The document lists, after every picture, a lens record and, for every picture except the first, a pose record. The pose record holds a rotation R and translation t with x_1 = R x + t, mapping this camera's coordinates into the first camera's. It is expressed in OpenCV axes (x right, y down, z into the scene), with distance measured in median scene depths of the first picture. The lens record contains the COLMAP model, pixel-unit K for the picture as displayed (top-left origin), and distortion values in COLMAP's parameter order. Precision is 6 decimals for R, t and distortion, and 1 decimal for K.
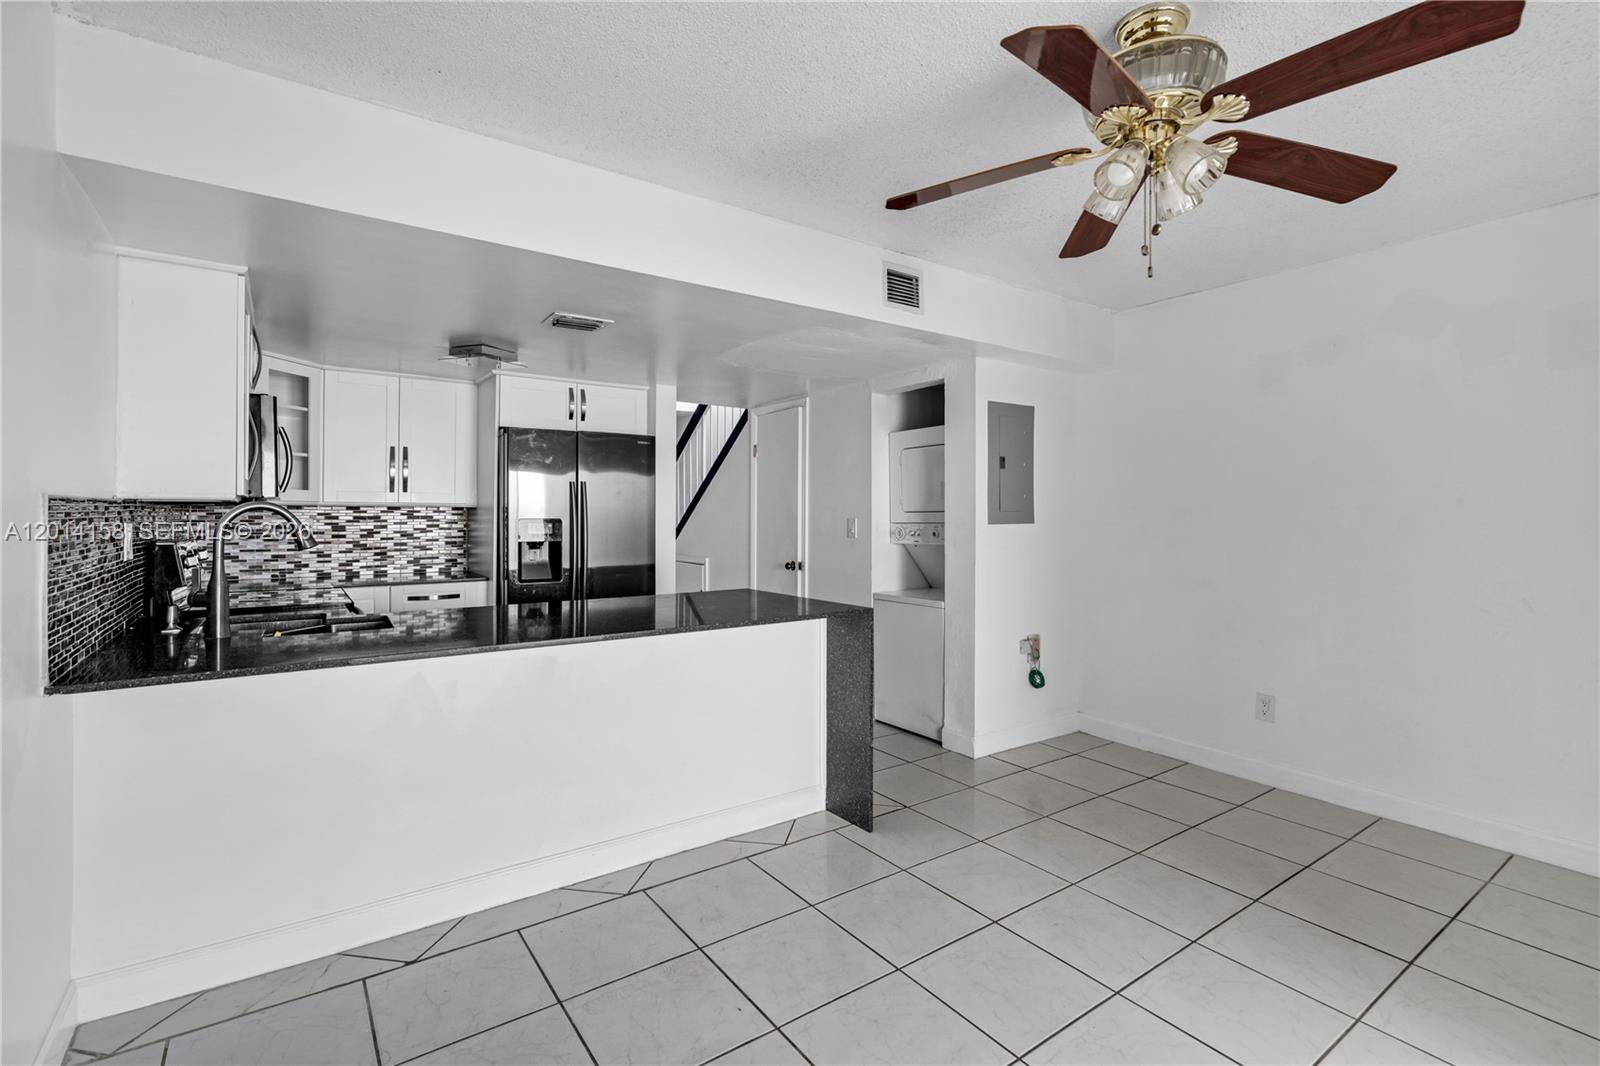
lens RADIAL K [[735.7, 0, 798.9], [0, 735.7, 512.7], [0, 0, 1]] dist [0.015013, 0.000152]
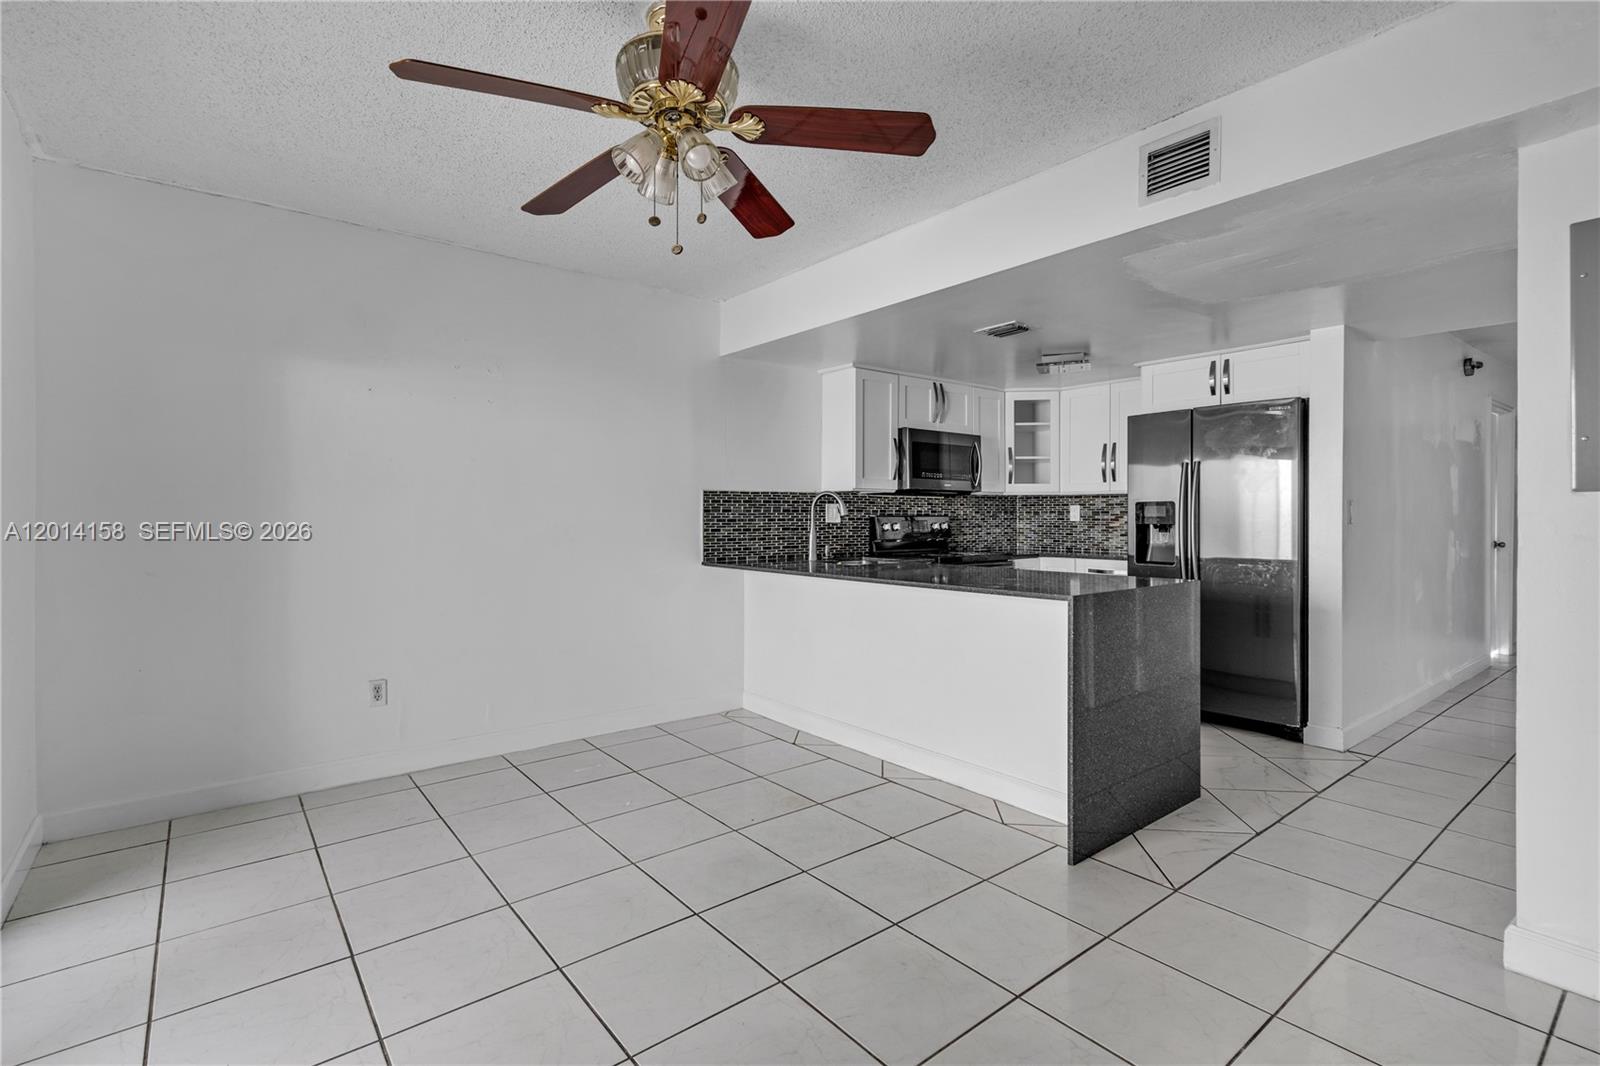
lens RADIAL K [[743.3, 0, 802.5], [0, 743.3, 521.0], [0, 0, 1]] dist [-0.003782, -0.000005]
pose [[0.061349, 0.008152, -0.998083, 0.831110], [0.002706, 0.999962, 0.008334, 0.032781], [0.998113, -0.003212, 0.061324, 0.589855]]
